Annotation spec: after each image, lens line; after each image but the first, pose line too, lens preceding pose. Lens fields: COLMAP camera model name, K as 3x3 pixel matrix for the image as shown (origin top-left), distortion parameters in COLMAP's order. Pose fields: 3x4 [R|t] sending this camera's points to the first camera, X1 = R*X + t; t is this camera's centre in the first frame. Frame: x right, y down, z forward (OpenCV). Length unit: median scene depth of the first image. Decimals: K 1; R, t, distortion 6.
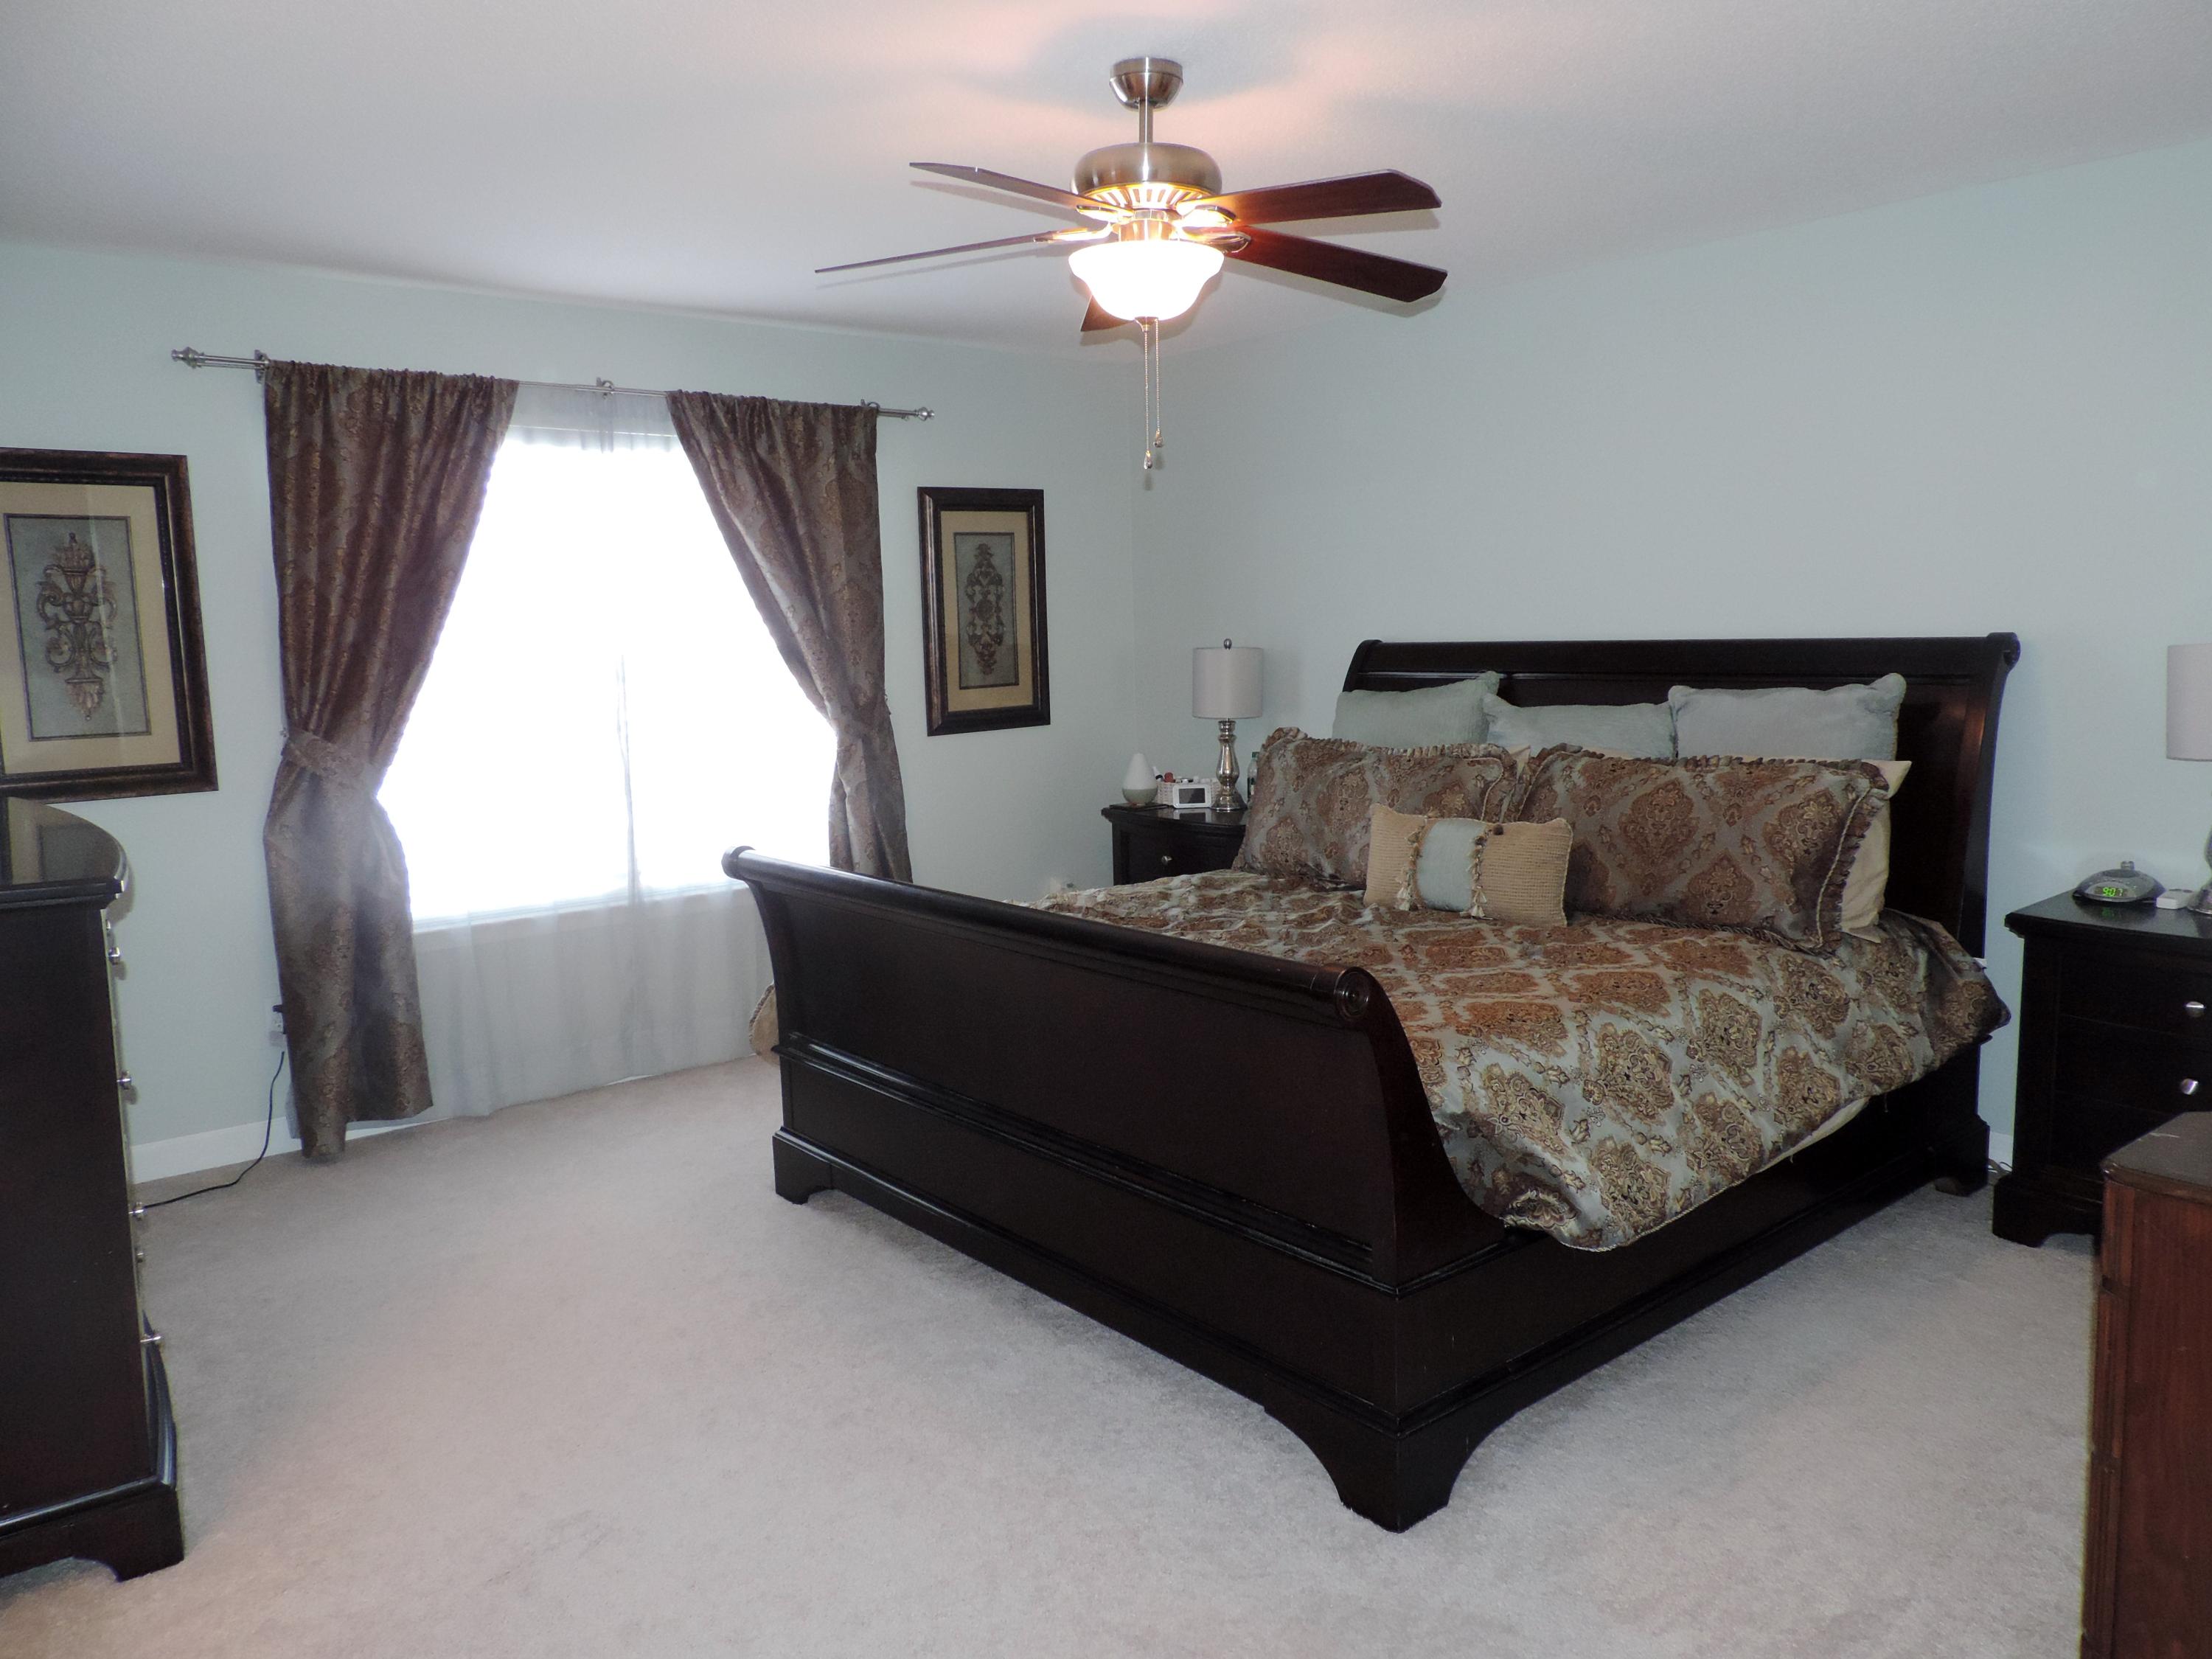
lens RADIAL K [[1595.7, 0, 1110.9], [0, 1595.7, 819.6], [0, 0, 1]] dist [-0.013698, 0.003938]
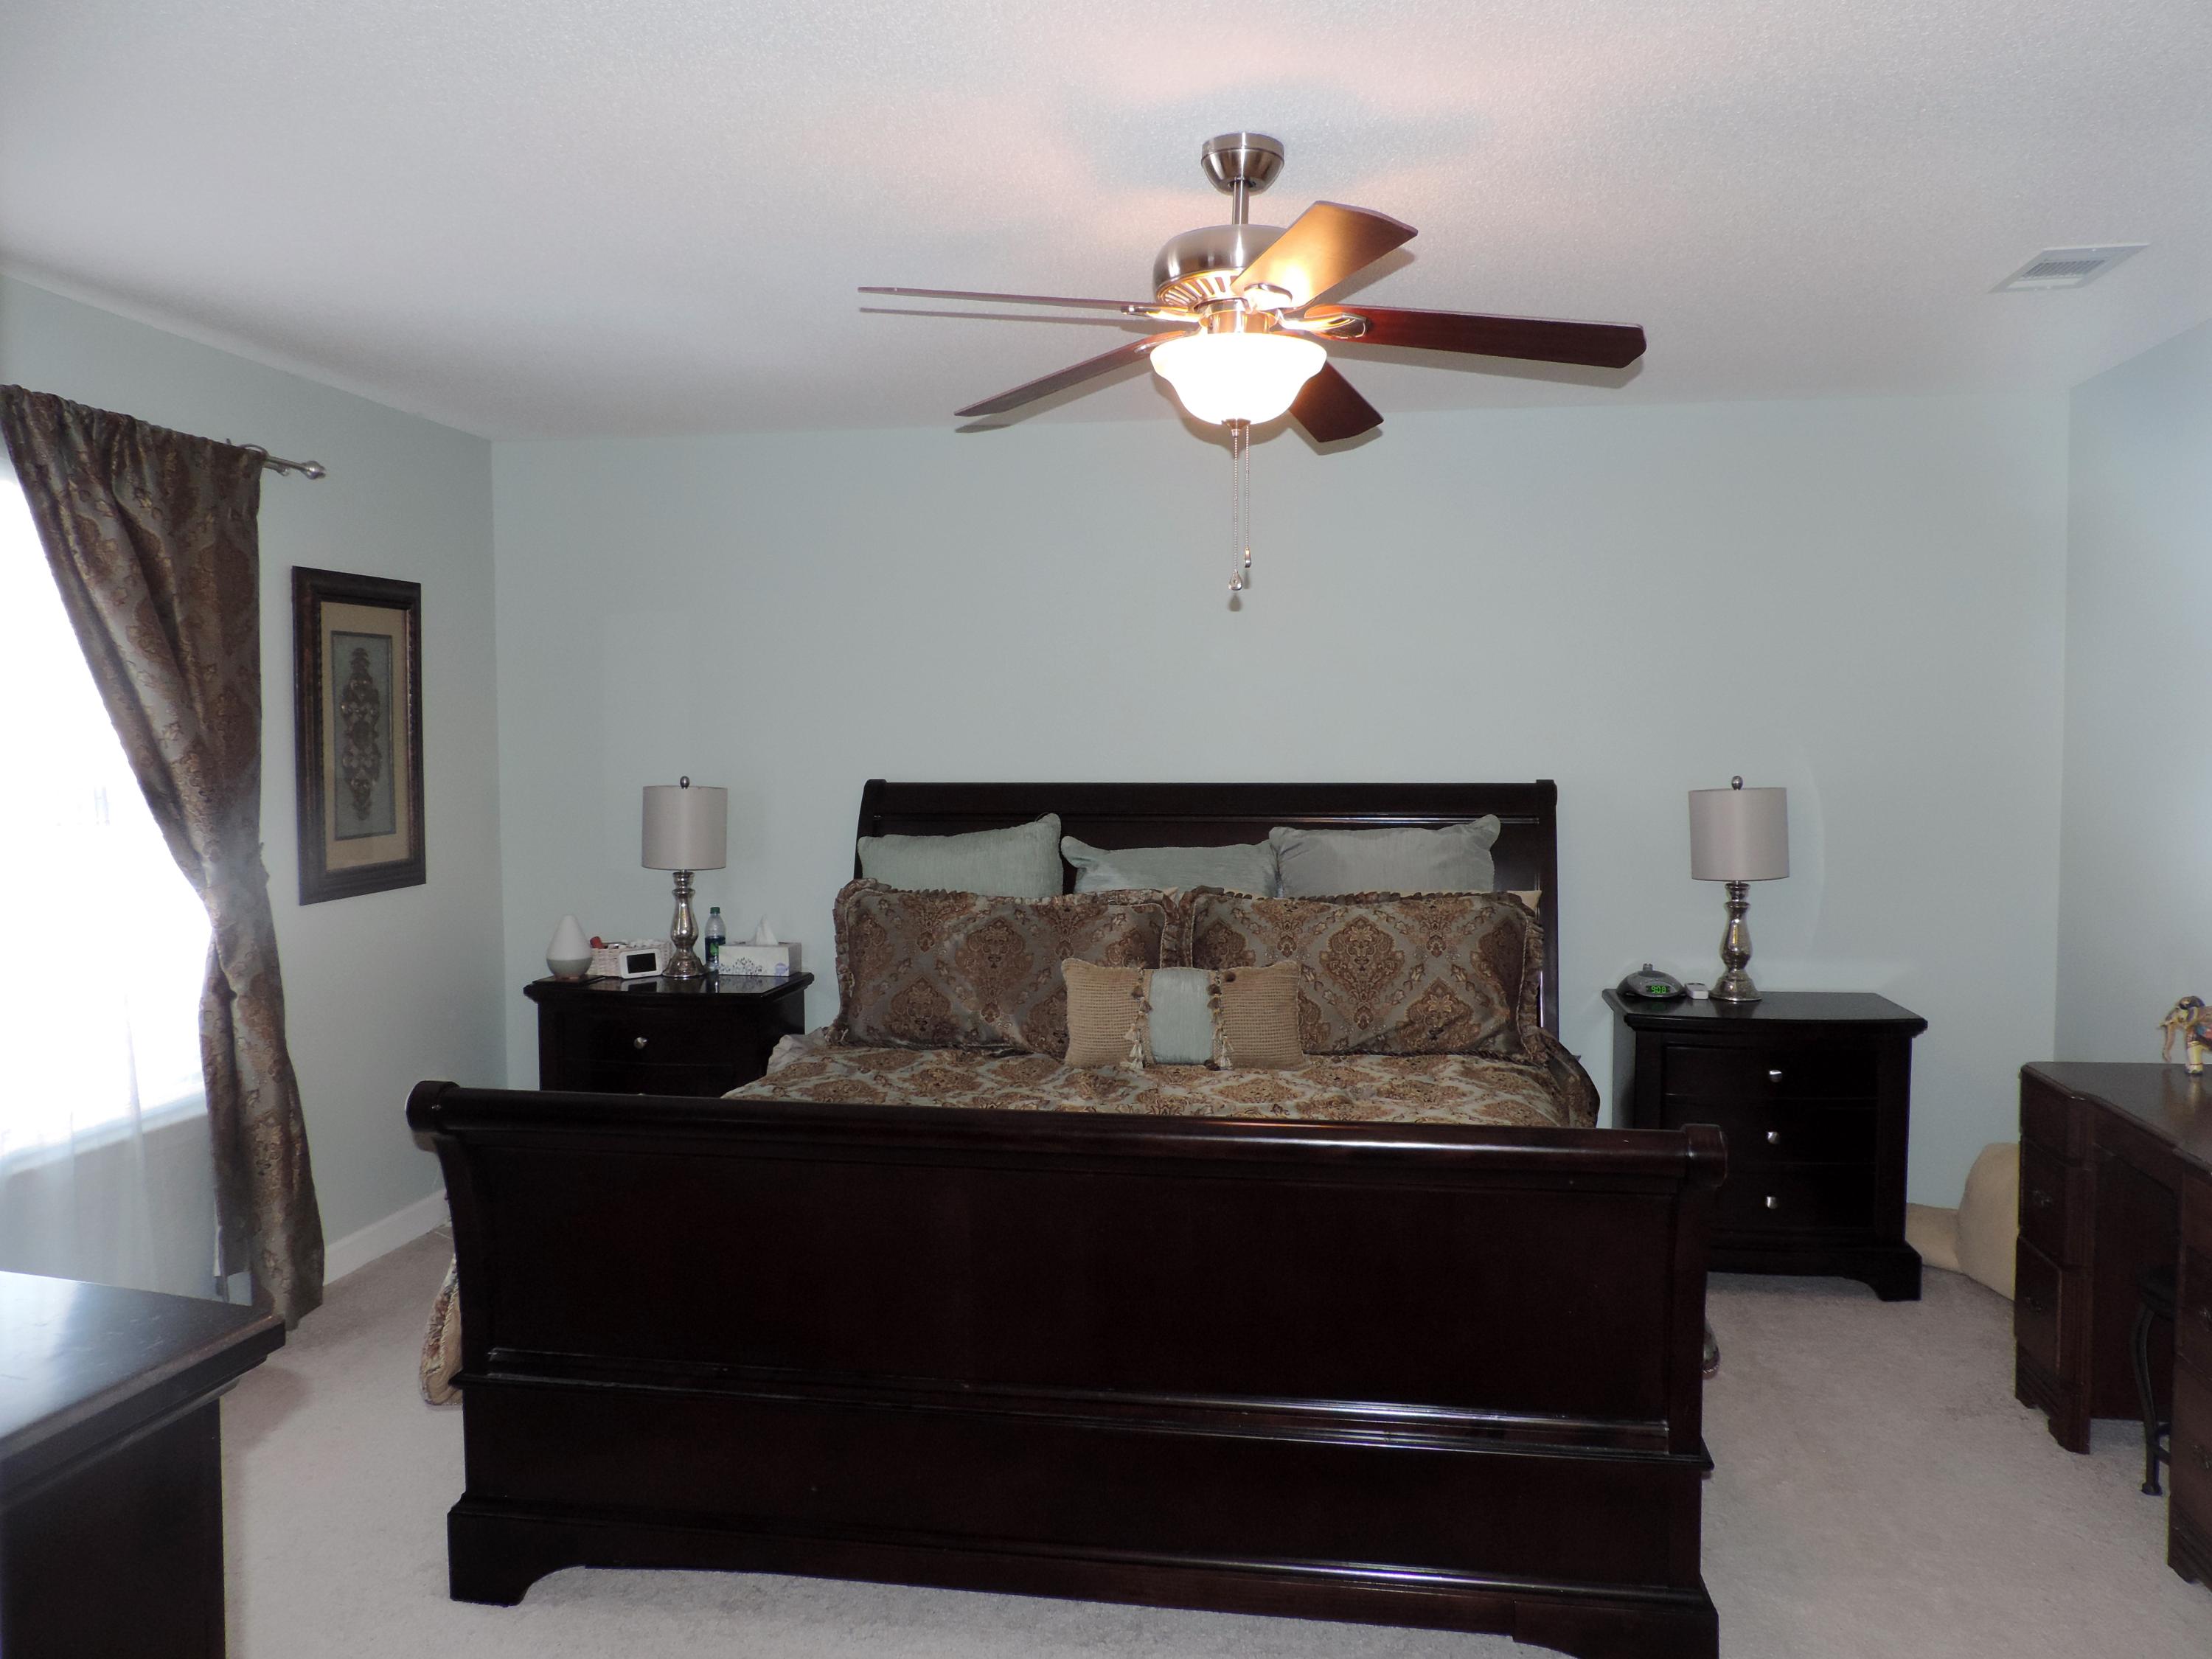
lens RADIAL K [[1595.7, 0, 1100.9], [0, 1595.7, 821.1], [0, 0, 1]] dist [-0.013698, 0.003938]
pose [[0.749174, -0.009430, 0.662306, -0.340819], [0.063551, 0.996309, -0.057702, -0.027043], [-0.659318, 0.085319, 0.747008, 0.227441]]
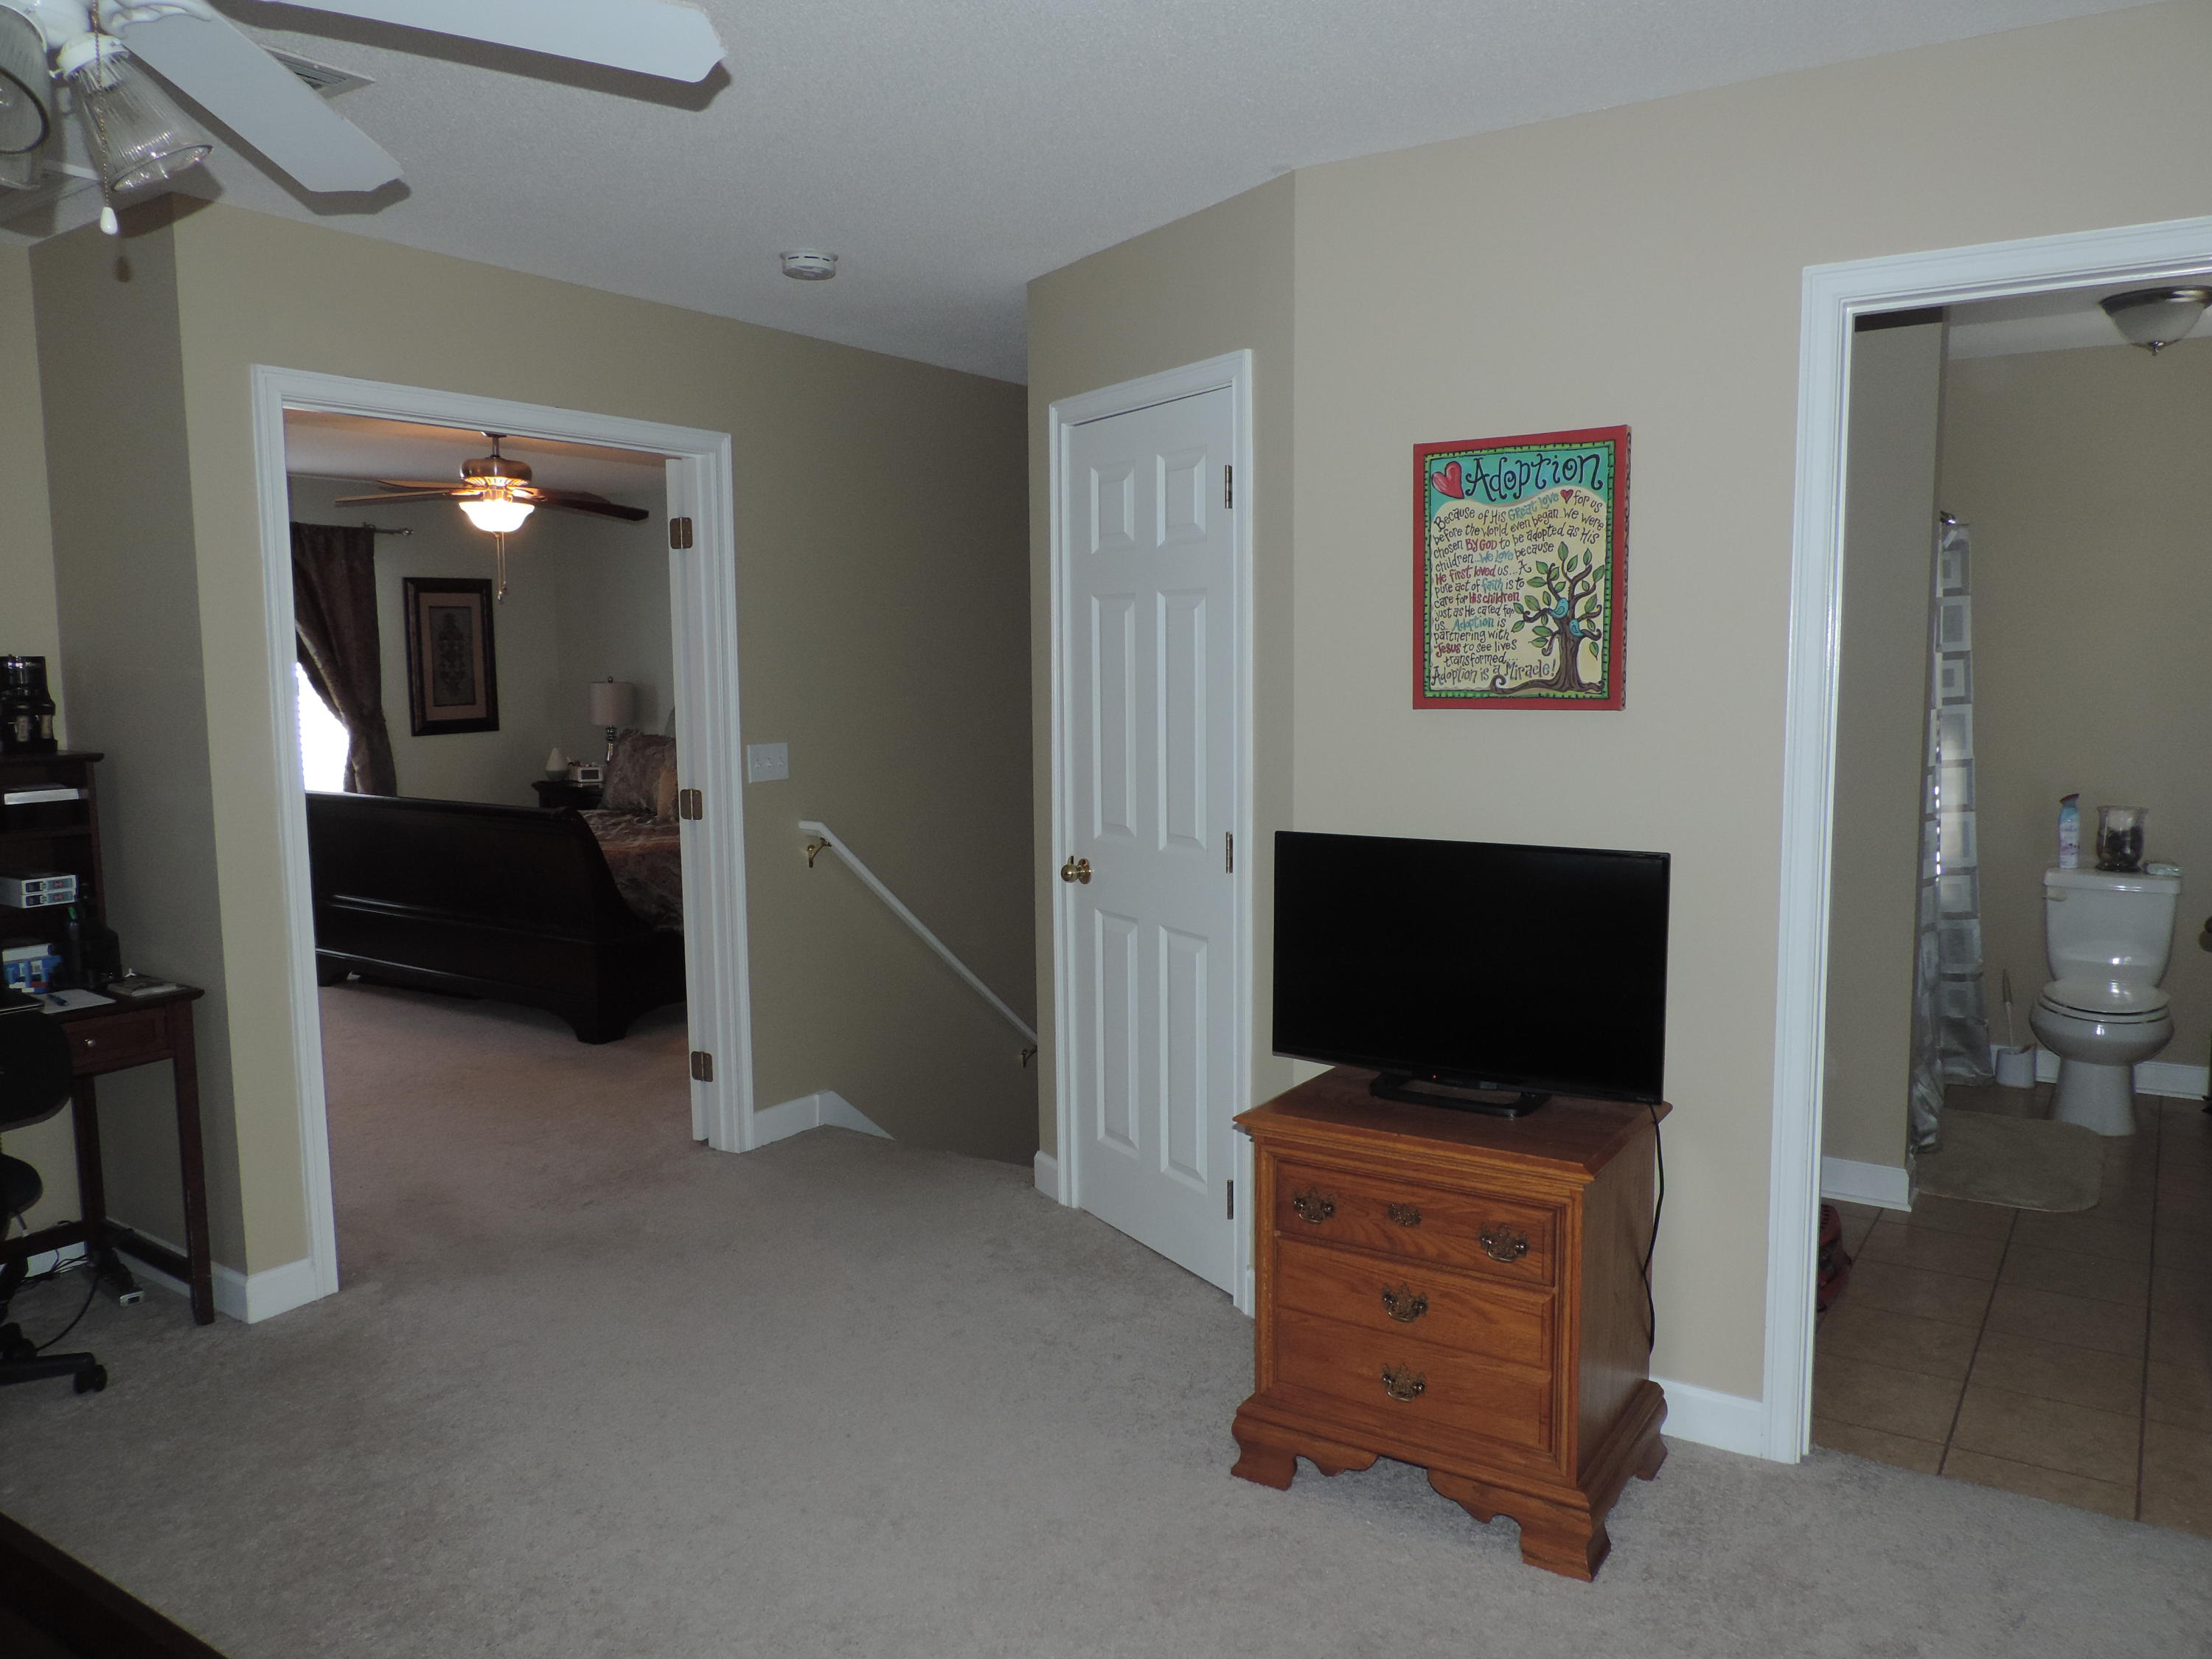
lens RADIAL K [[1595.7, 0, 1105.1], [0, 1595.7, 834.3], [0, 0, 1]] dist [-0.013698, 0.003938]
pose [[0.963315, -0.011135, 0.268142, 0.126692], [0.014578, 0.999835, -0.010852, 0.074618], [-0.267977, 0.014363, 0.963318, -0.719360]]
